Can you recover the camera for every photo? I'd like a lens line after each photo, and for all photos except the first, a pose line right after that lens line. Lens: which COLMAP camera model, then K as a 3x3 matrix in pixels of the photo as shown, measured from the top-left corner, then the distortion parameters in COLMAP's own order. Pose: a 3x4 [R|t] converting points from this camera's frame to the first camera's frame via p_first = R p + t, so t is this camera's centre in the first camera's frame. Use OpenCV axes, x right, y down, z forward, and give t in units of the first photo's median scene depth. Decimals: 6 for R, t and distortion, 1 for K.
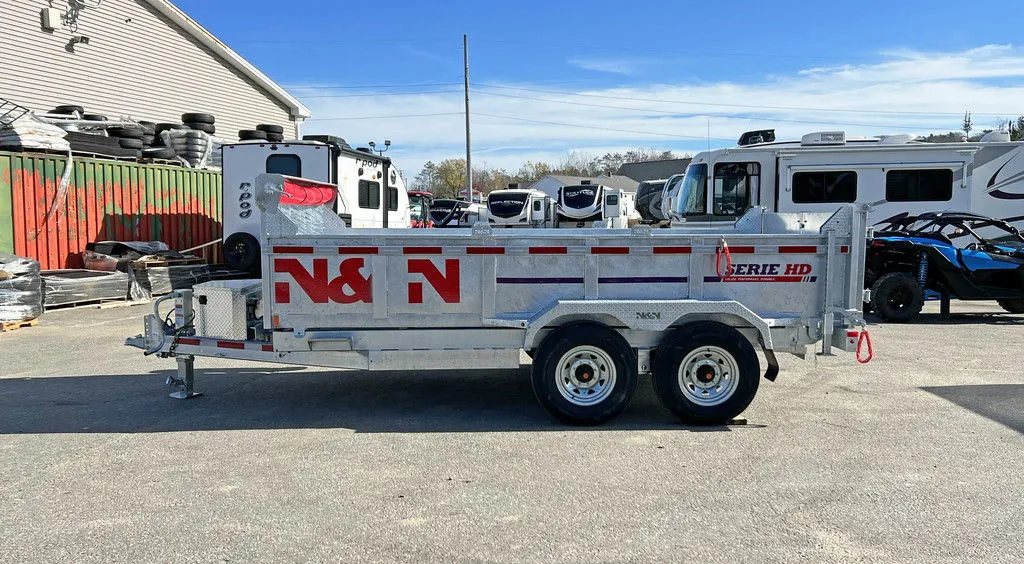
lens RADIAL K [[855.8, 0, 512.0], [0, 855.8, 282.0], [0, 0, 1]] dist [0.047073, -0.044350]
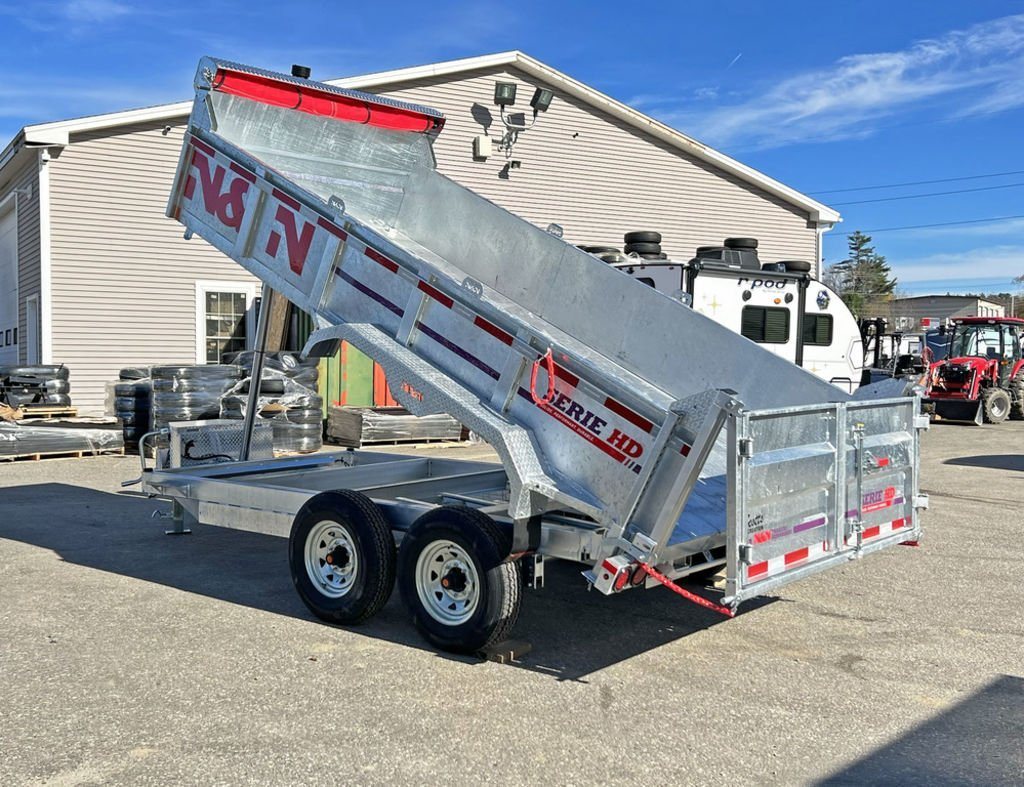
lens RADIAL K [[1093.6, 0, 469.4], [0, 1093.6, 392.1], [0, 0, 1]] dist [0.053372, -0.007322]
pose [[0.724875, 0.031903, -0.688141, 0.336032], [-0.057045, 0.998276, -0.013810, -0.015111], [0.686514, 0.049266, 0.725445, 0.128883]]
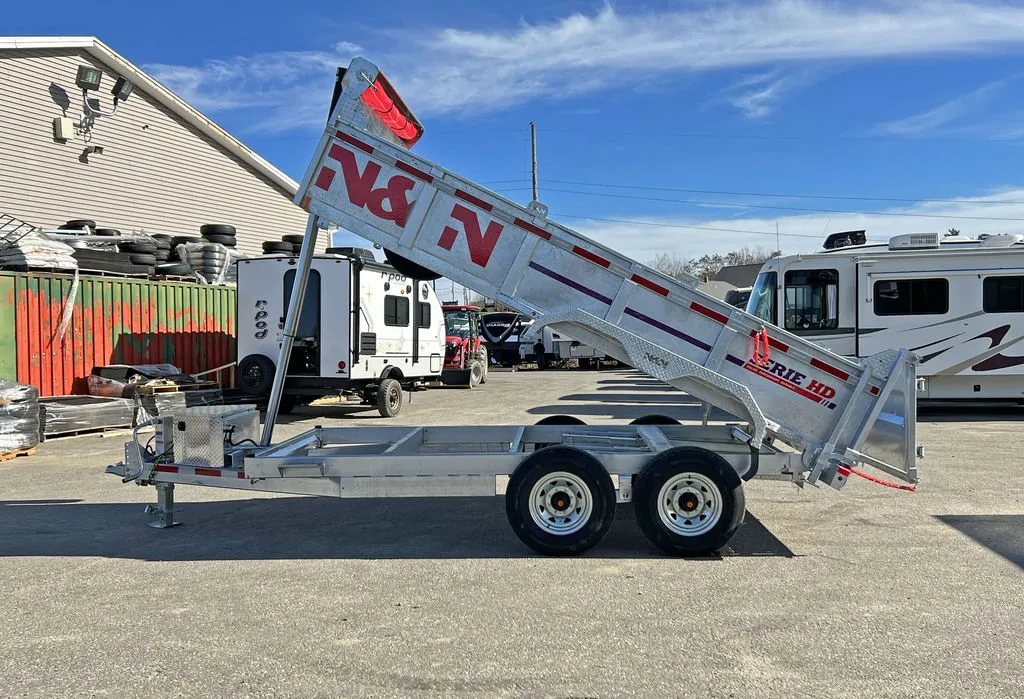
lens RADIAL K [[1003.1, 0, 524.7], [0, 1003.1, 352.6], [0, 0, 1]] dist [0.077733, -0.120770]
pose [[0.997319, -0.007832, -0.072755, 0.049445], [0.003897, 0.998530, -0.054069, 0.000286], [0.073071, 0.053641, 0.995883, -0.053458]]
